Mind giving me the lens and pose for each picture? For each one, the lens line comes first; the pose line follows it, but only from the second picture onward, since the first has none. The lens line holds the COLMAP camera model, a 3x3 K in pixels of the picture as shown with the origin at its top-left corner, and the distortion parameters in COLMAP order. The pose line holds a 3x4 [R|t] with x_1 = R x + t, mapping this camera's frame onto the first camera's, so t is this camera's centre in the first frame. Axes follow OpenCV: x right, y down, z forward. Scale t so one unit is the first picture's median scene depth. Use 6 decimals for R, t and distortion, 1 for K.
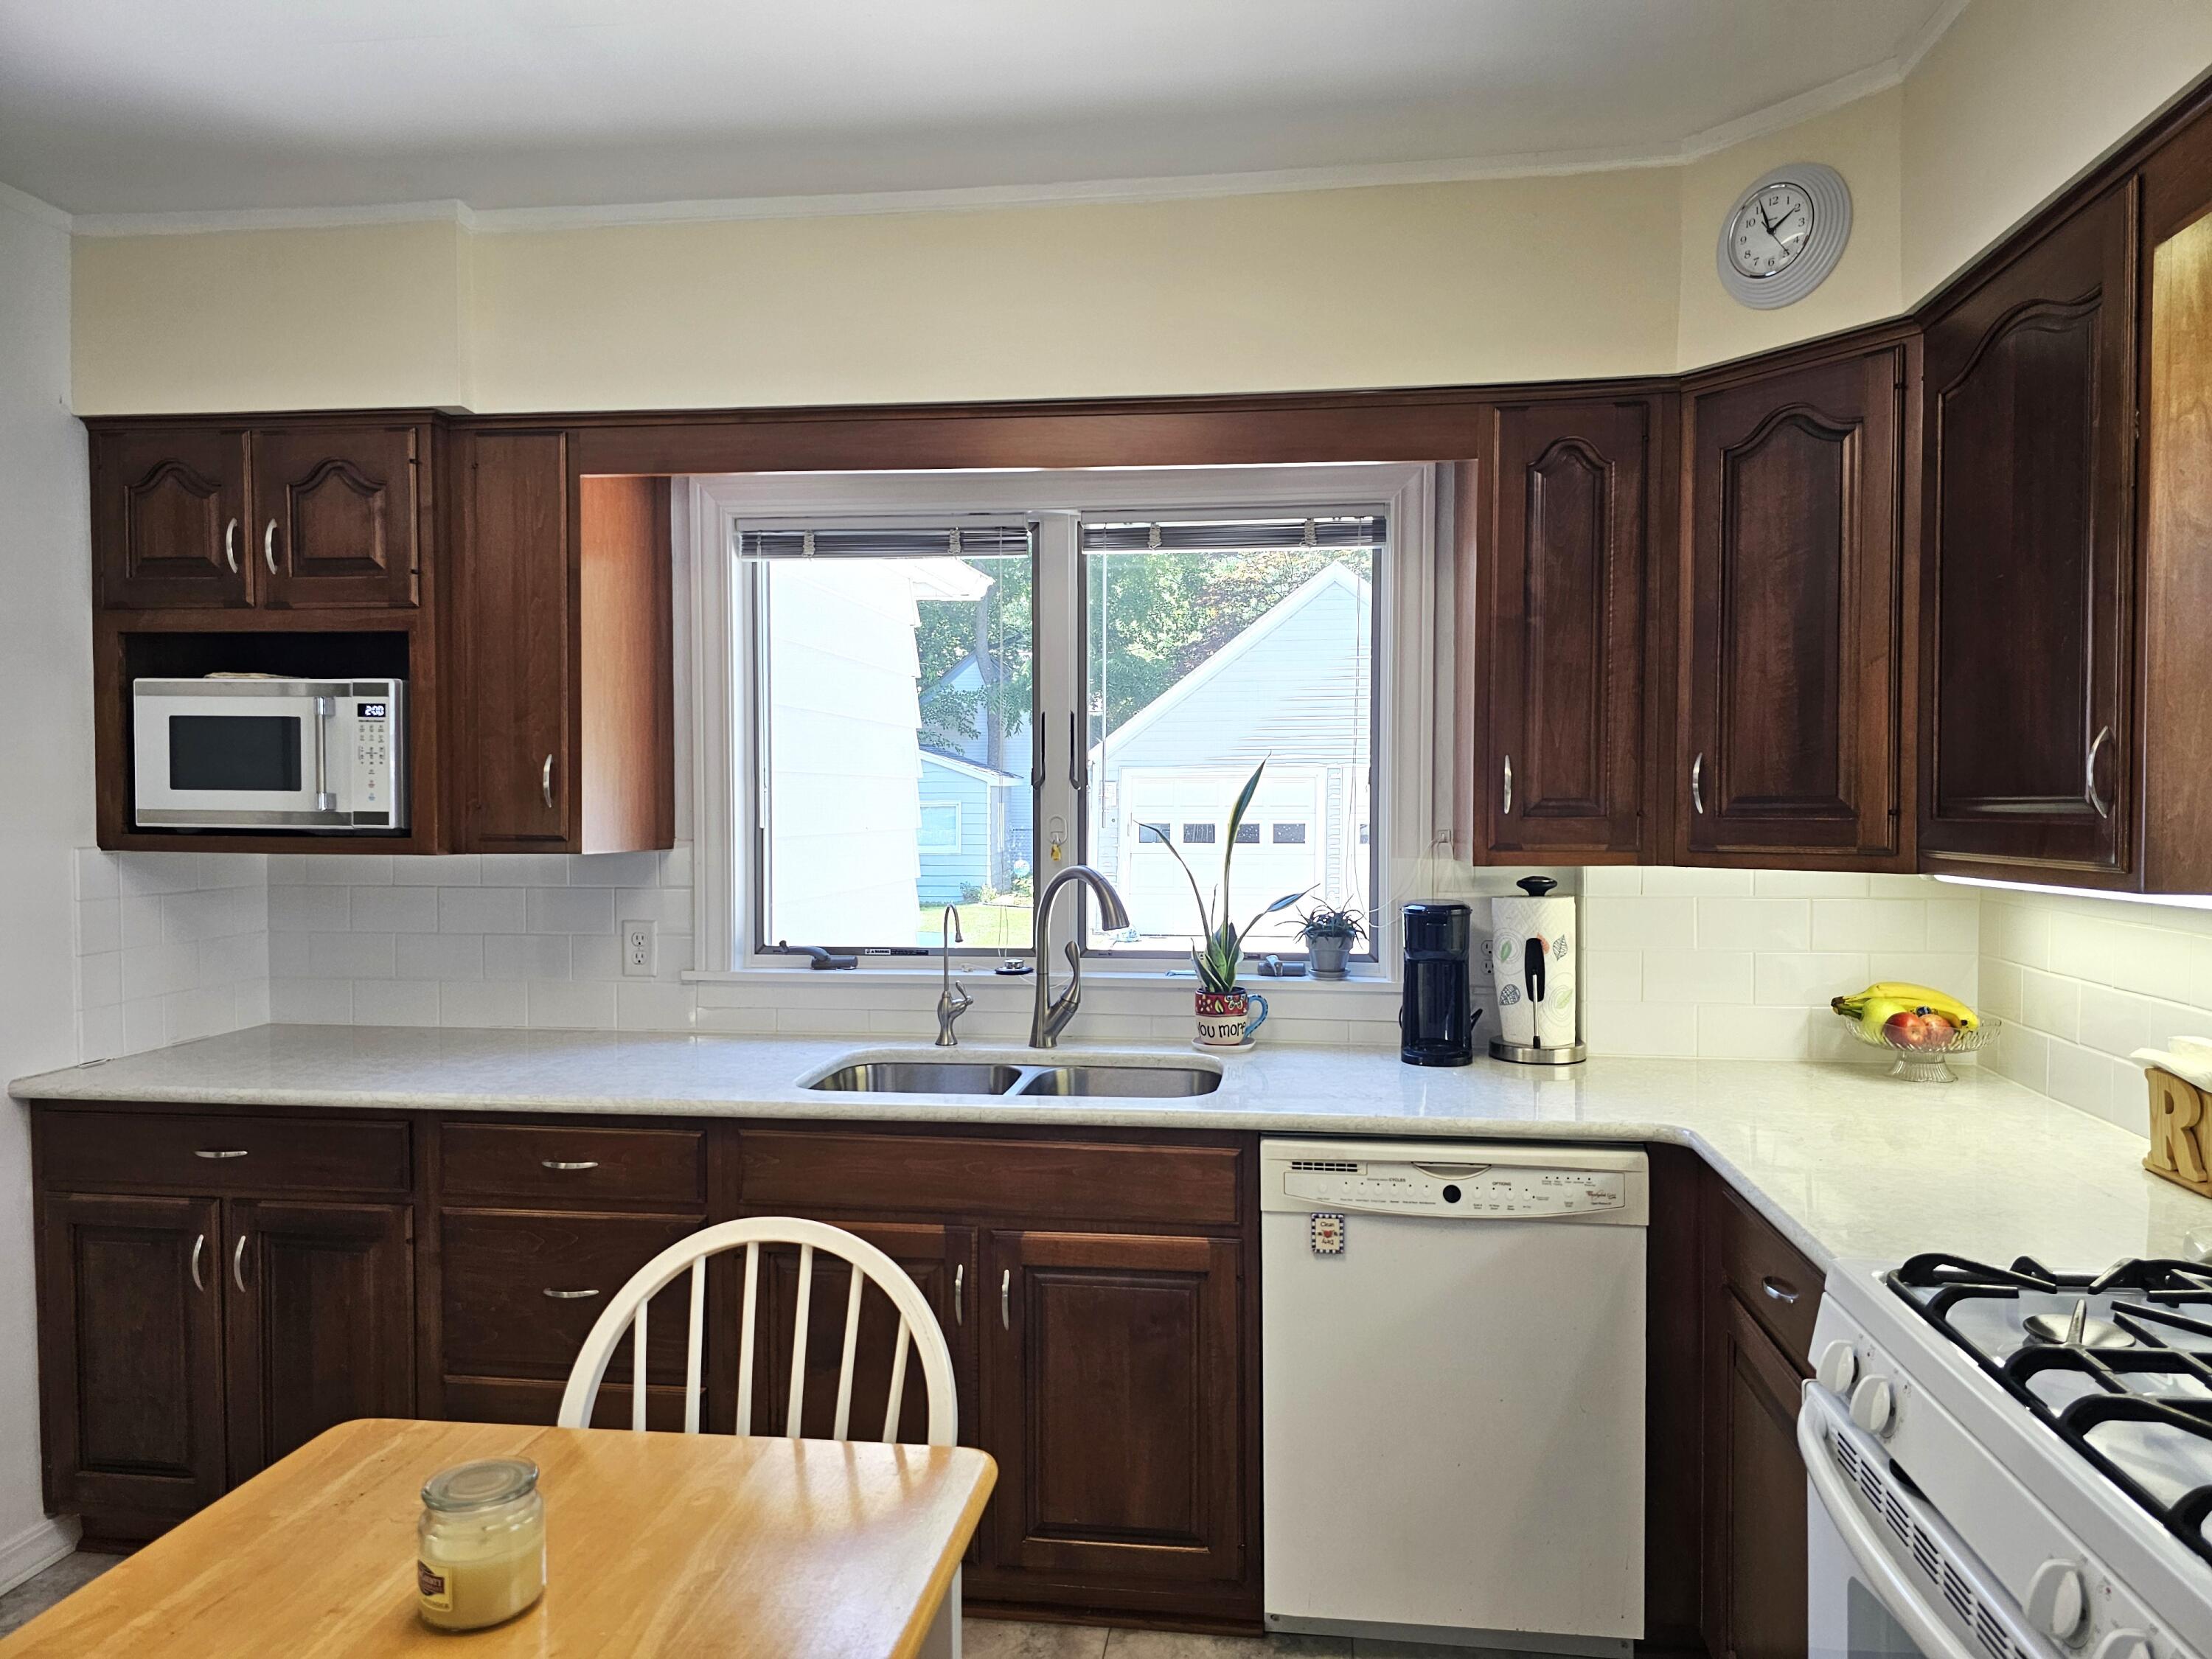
lens RADIAL K [[1483.7, 0, 1121.7], [0, 1483.7, 838.7], [0, 0, 1]] dist [0.046776, -0.041623]
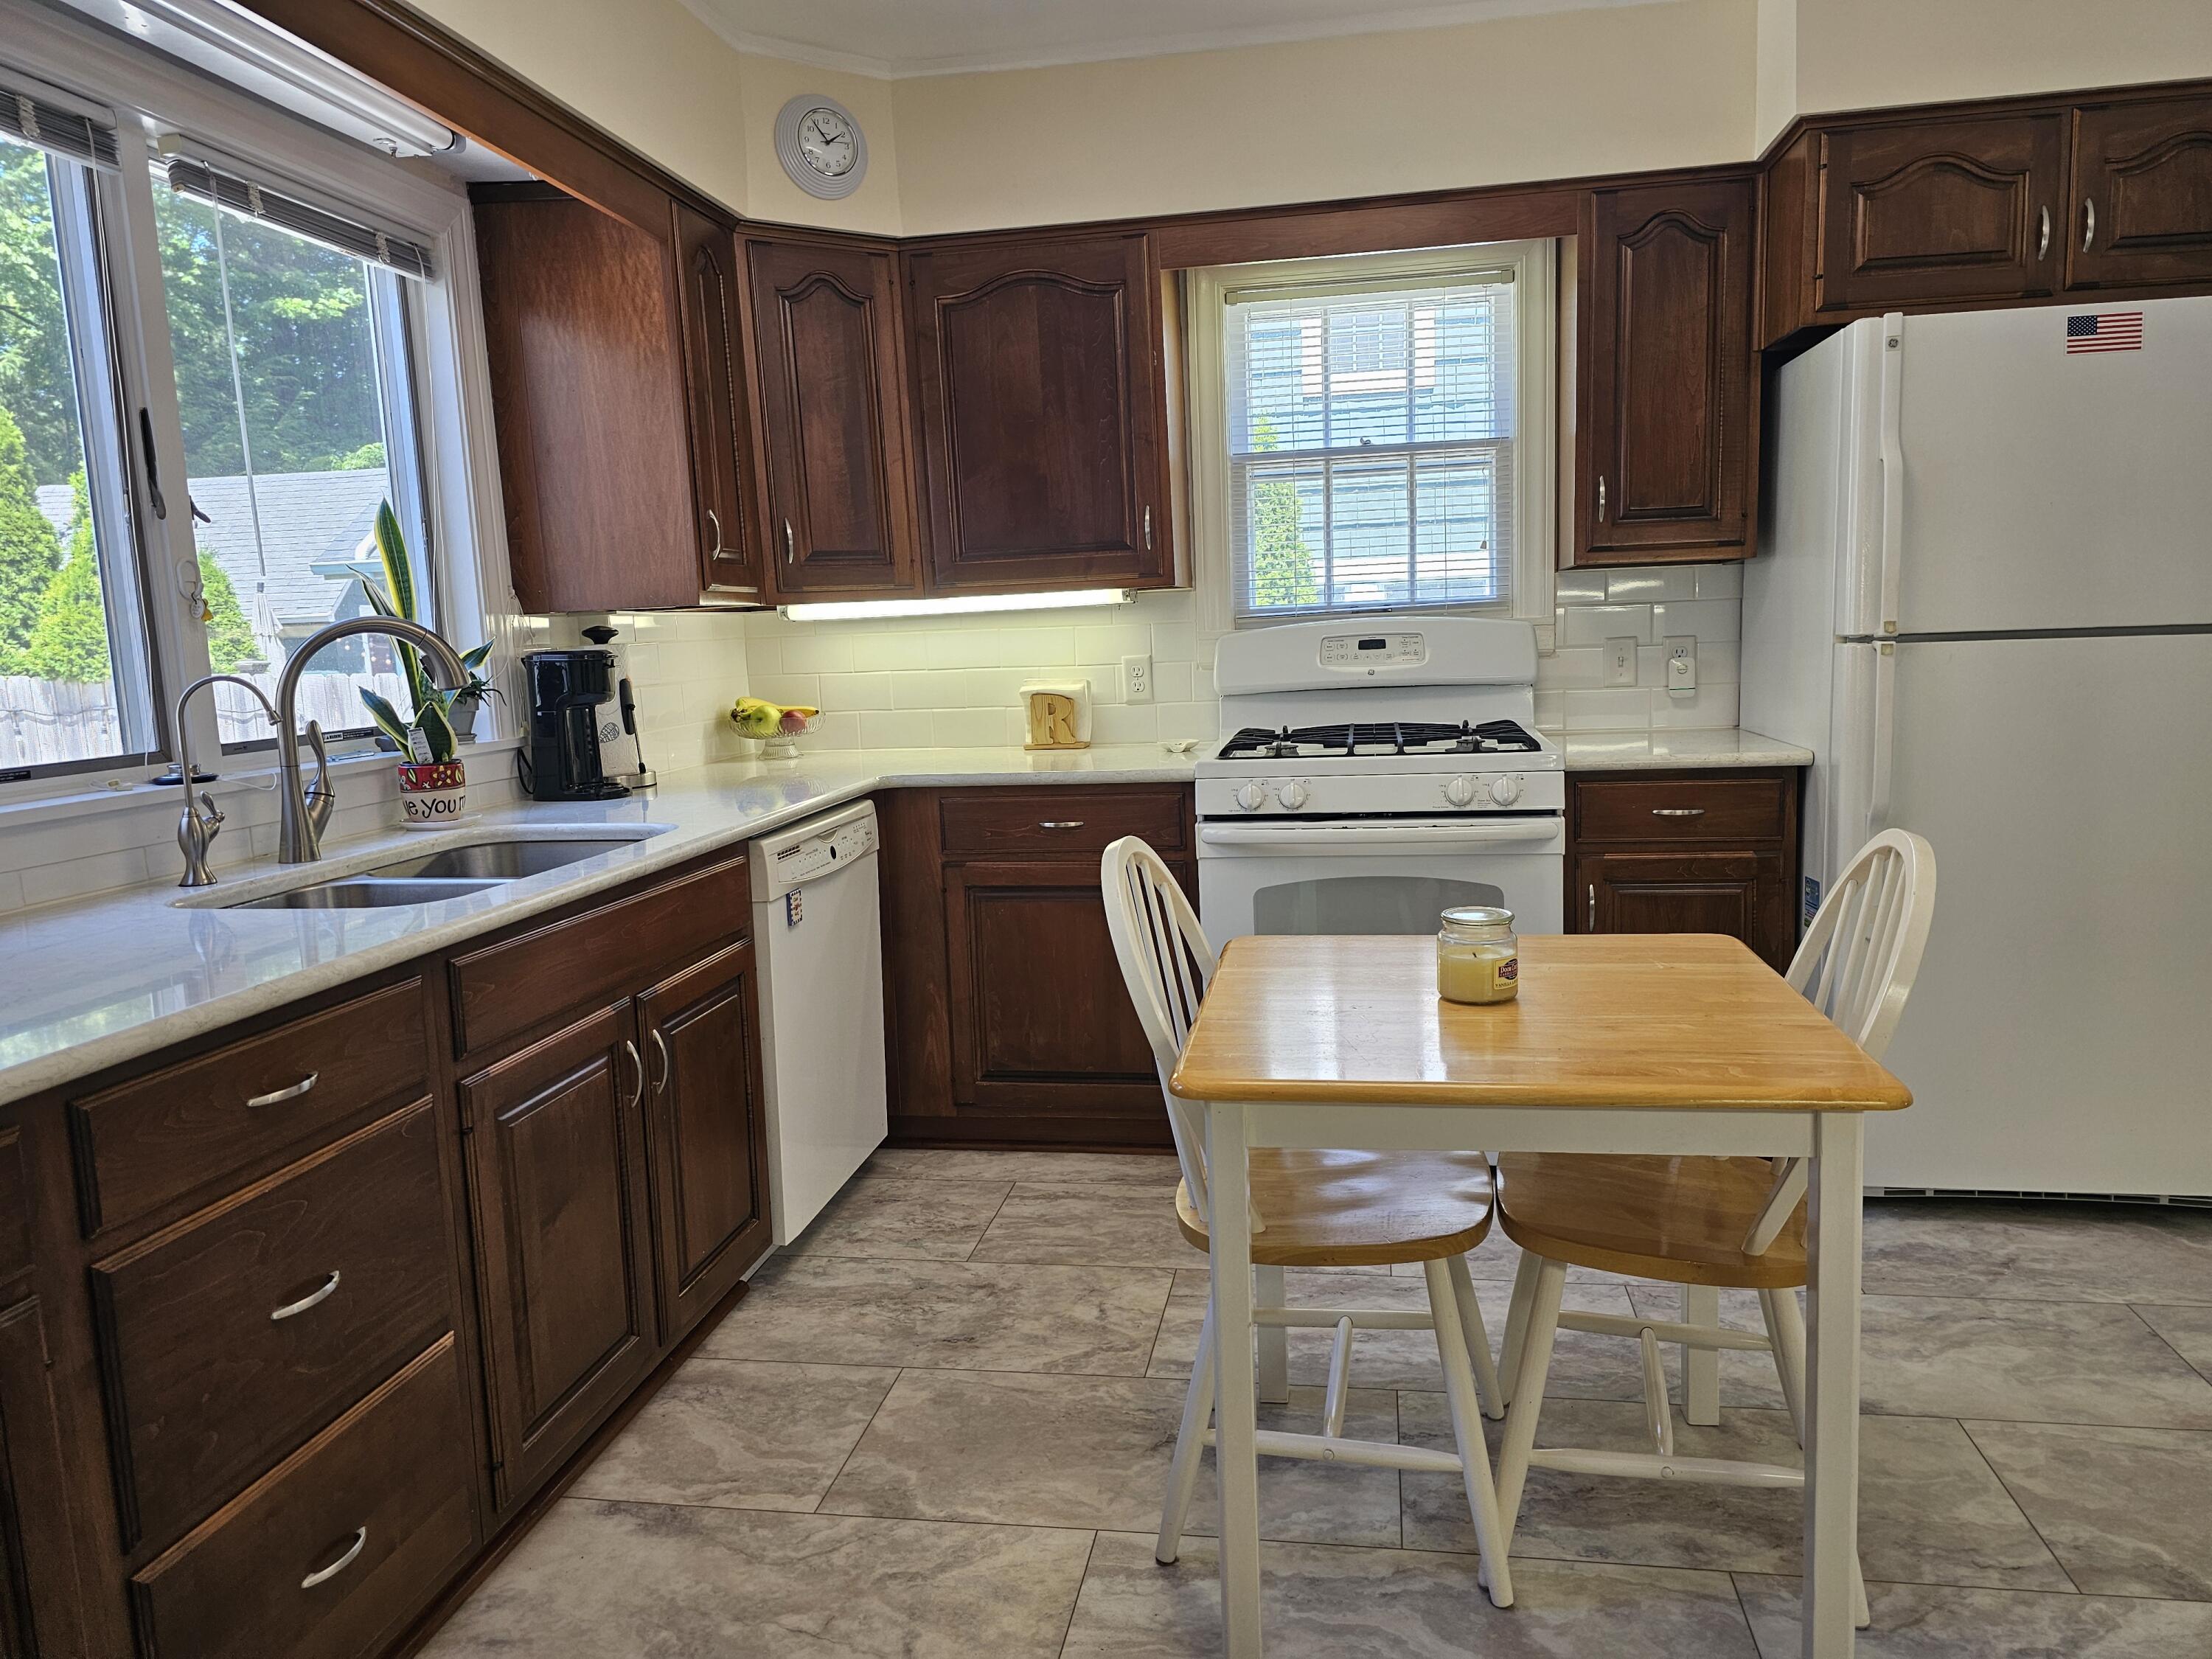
lens RADIAL K [[1479.3, 0, 1138.2], [0, 1479.3, 816.7], [0, 0, 1]] dist [0.054229, -0.049450]
pose [[0.024519, -0.131418, 0.991024, -0.880581], [0.070367, 0.989090, 0.129421, 0.052841], [-0.997220, 0.066563, 0.033500, 0.592261]]
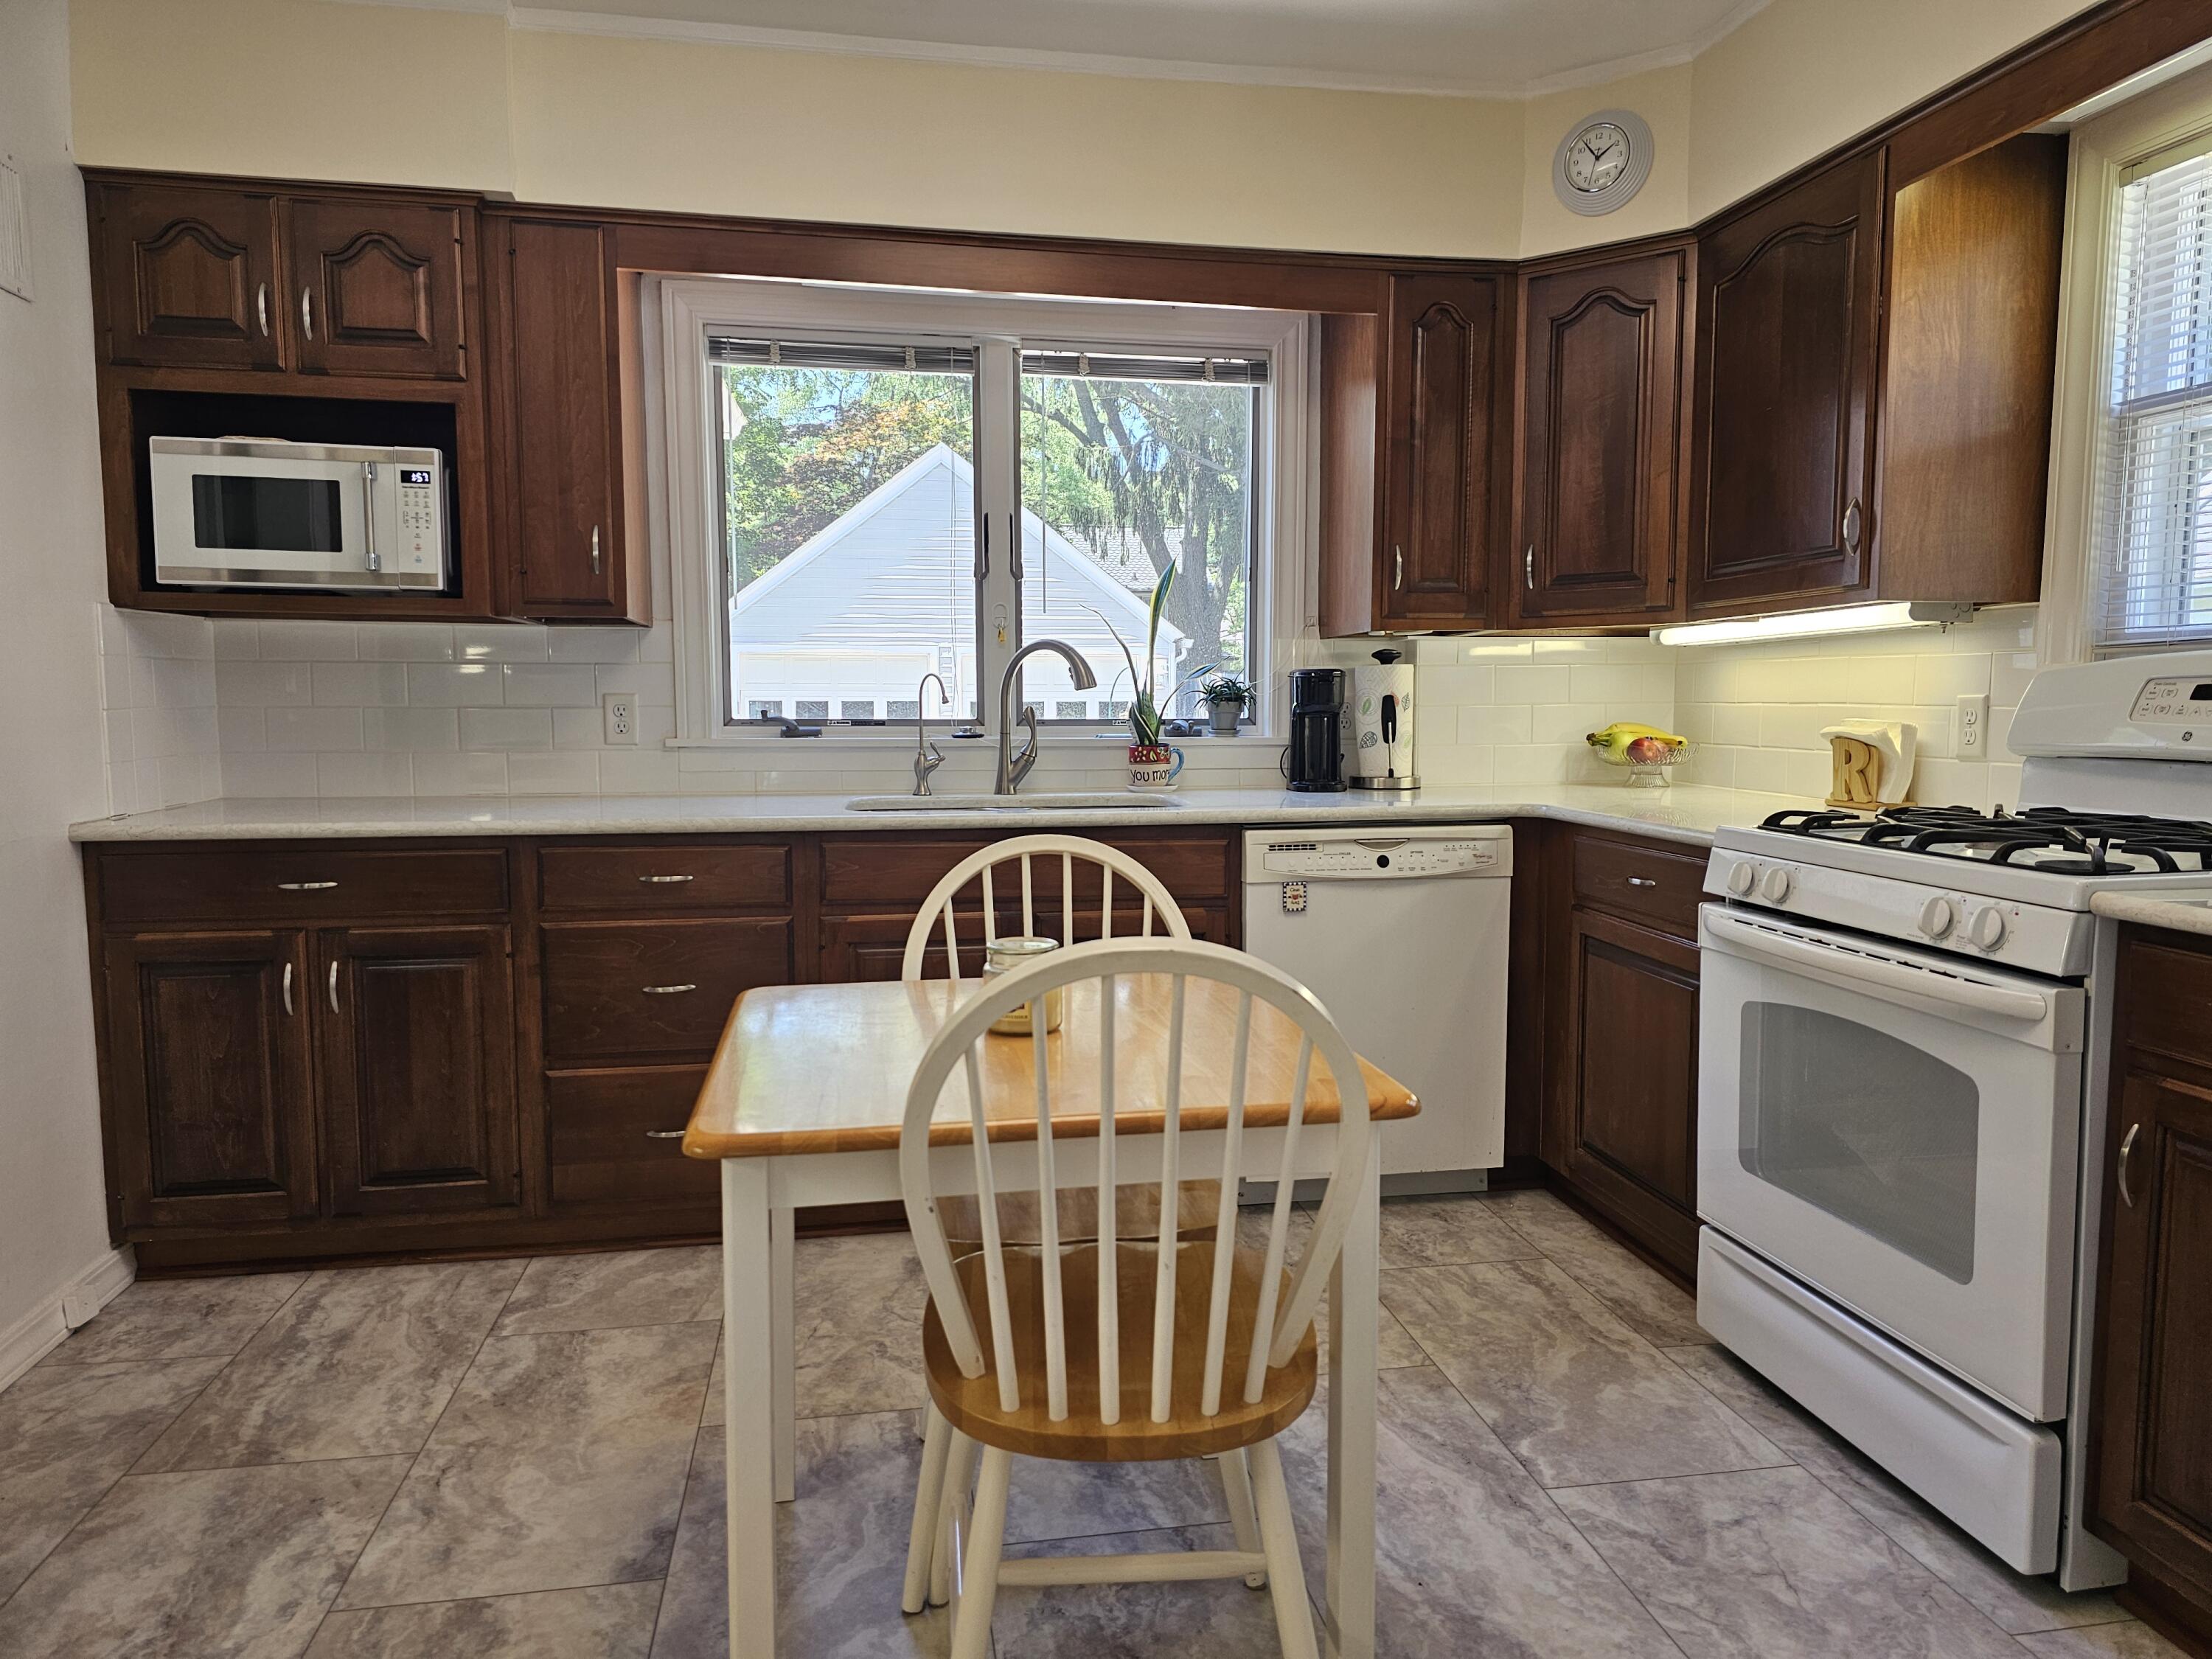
lens RADIAL K [[1483.7, 0, 1121.7], [0, 1483.7, 838.7], [0, 0, 1]] dist [0.046776, -0.041623]
pose [[0.952429, -0.029576, 0.303323, -0.358399], [0.009420, 0.997661, 0.067702, 0.105373], [-0.304616, -0.061624, 0.950480, -0.187440]]
